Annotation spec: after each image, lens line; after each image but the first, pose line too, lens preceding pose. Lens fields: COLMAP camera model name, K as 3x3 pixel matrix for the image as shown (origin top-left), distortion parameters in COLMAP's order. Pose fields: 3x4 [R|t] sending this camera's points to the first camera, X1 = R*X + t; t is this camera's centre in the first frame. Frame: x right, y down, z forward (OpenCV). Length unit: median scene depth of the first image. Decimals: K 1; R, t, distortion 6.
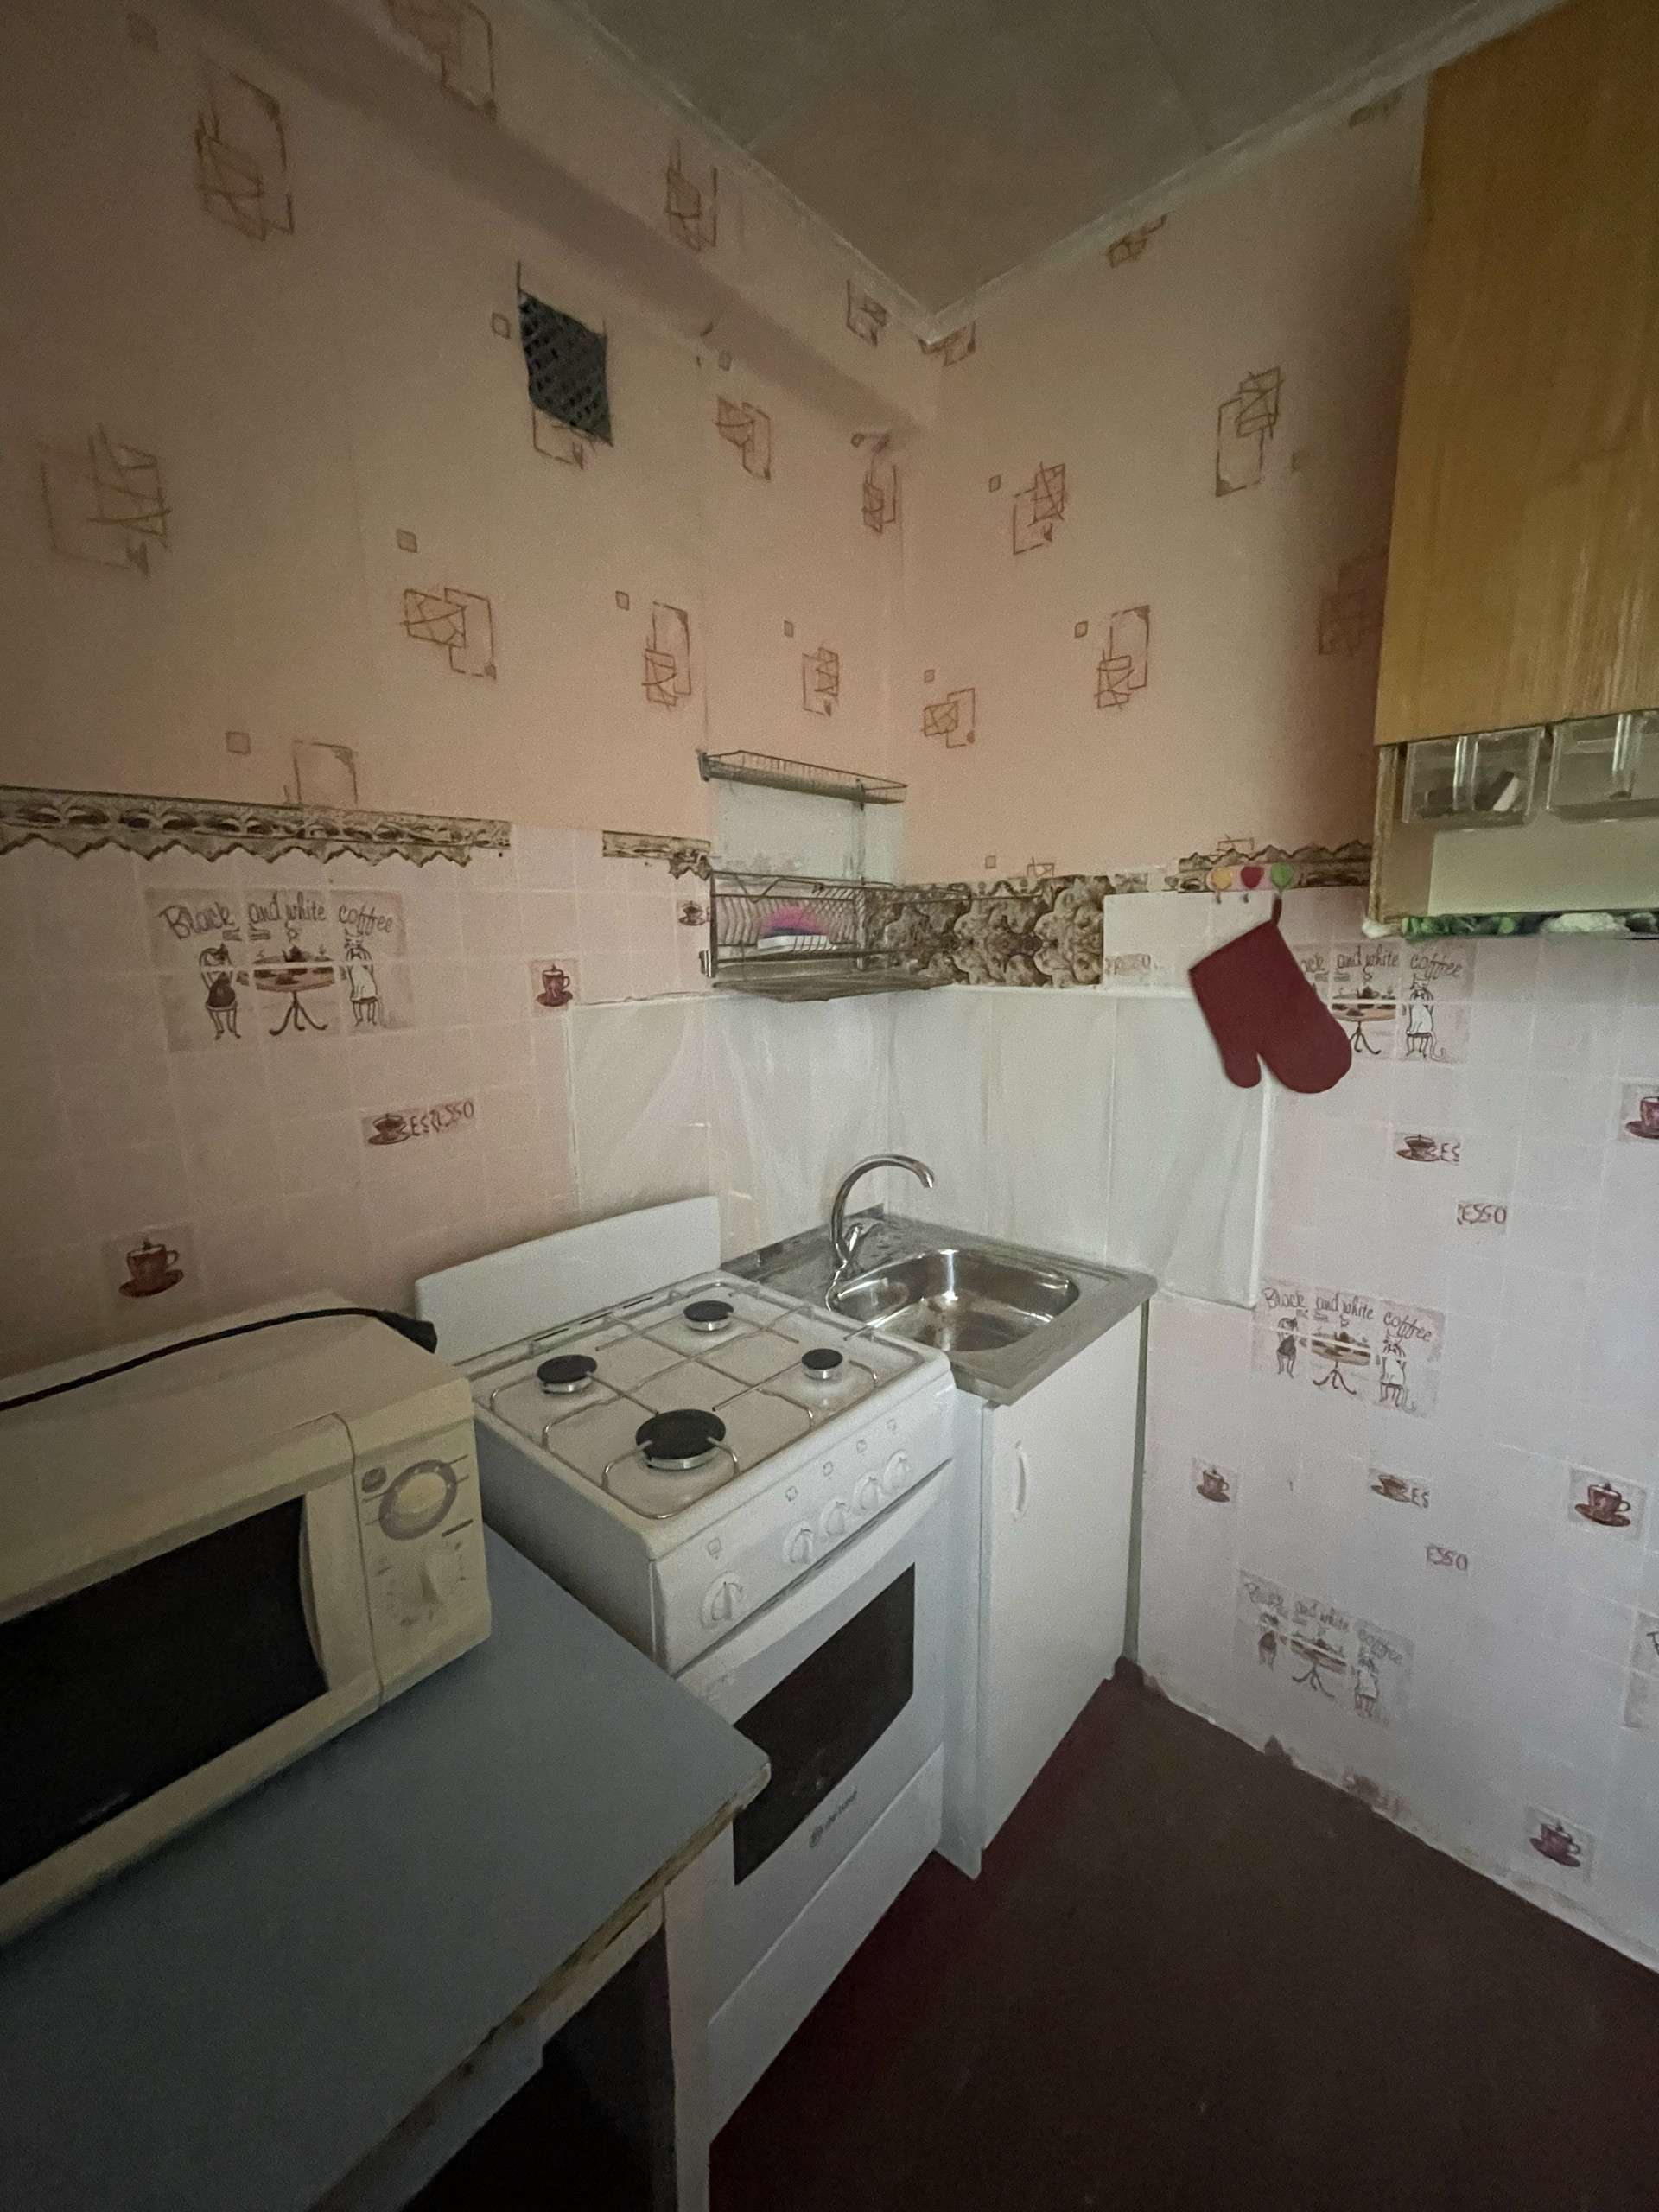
lens RADIAL K [[897.7, 0, 871.5], [0, 897.7, 1093.4], [0, 0, 1]] dist [-0.001711, -0.000202]
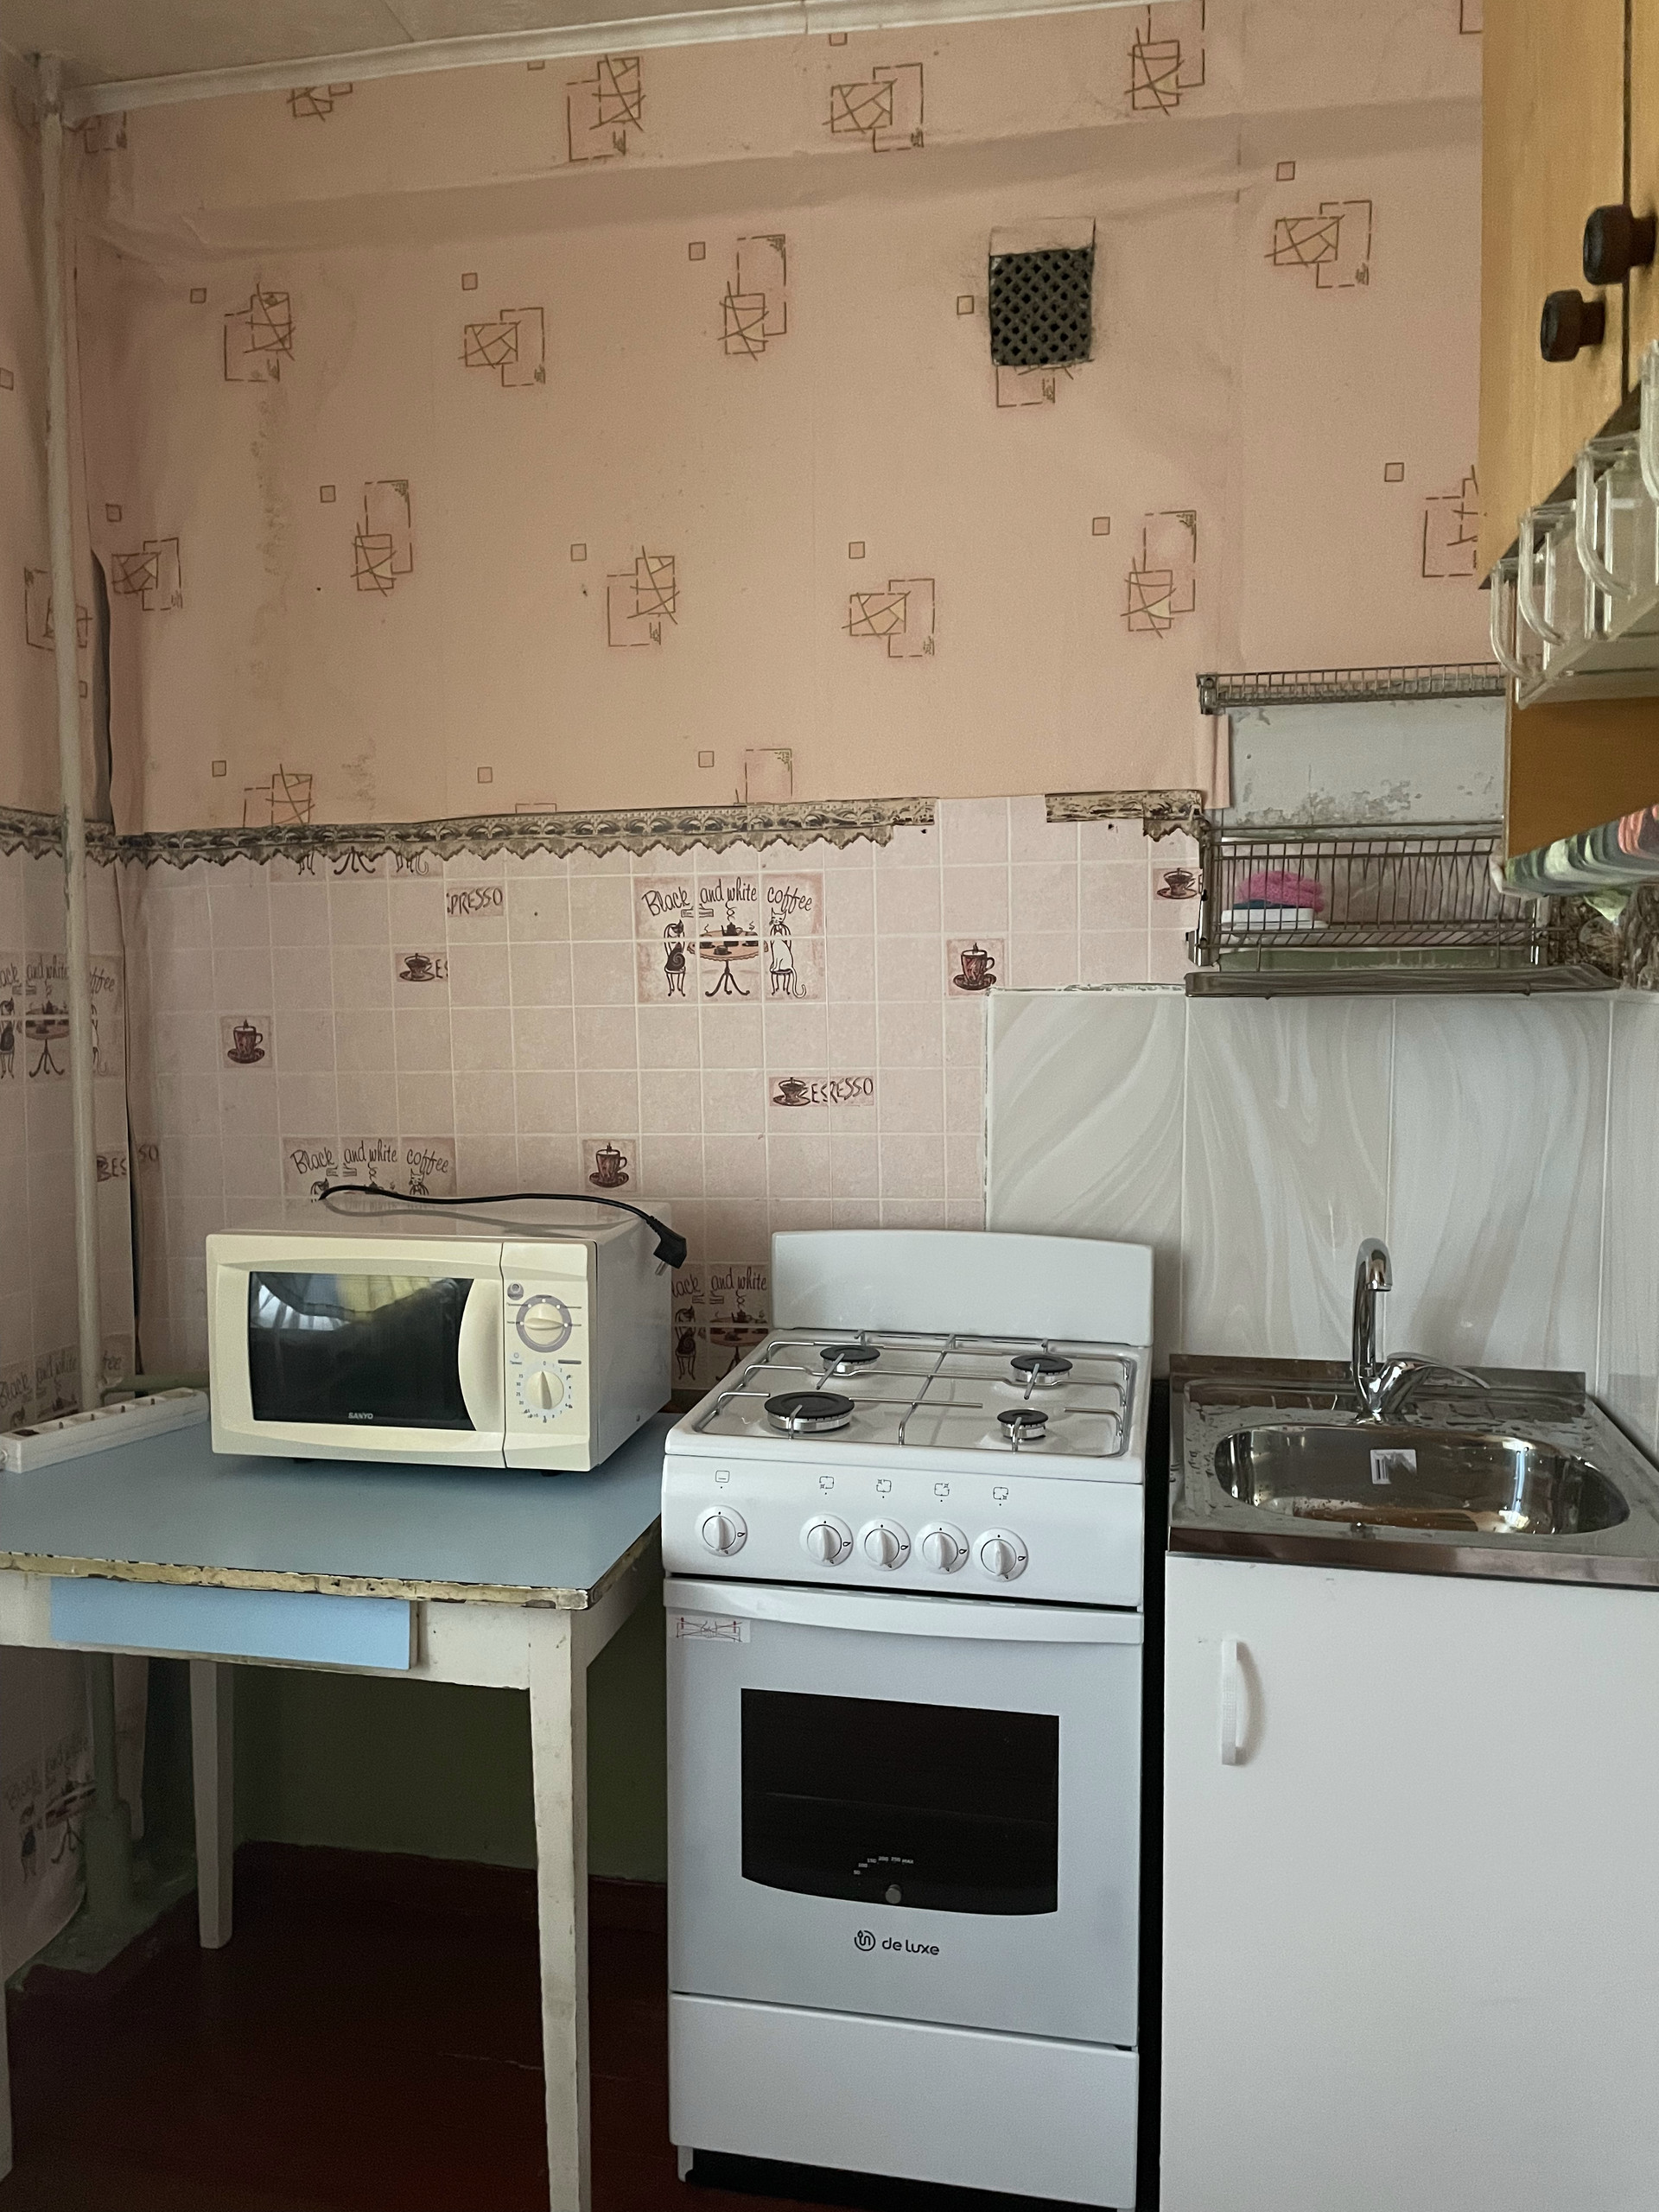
lens RADIAL K [[1678.9, 0, 861.4], [0, 1678.9, 1104.5], [0, 0, 1]] dist [0.077039, -0.084542]
pose [[0.468798, 0.078711, -0.879791, 1.336923], [-0.155459, 0.987827, 0.005540, 0.031809], [0.869518, 0.134175, 0.475328, 0.125566]]
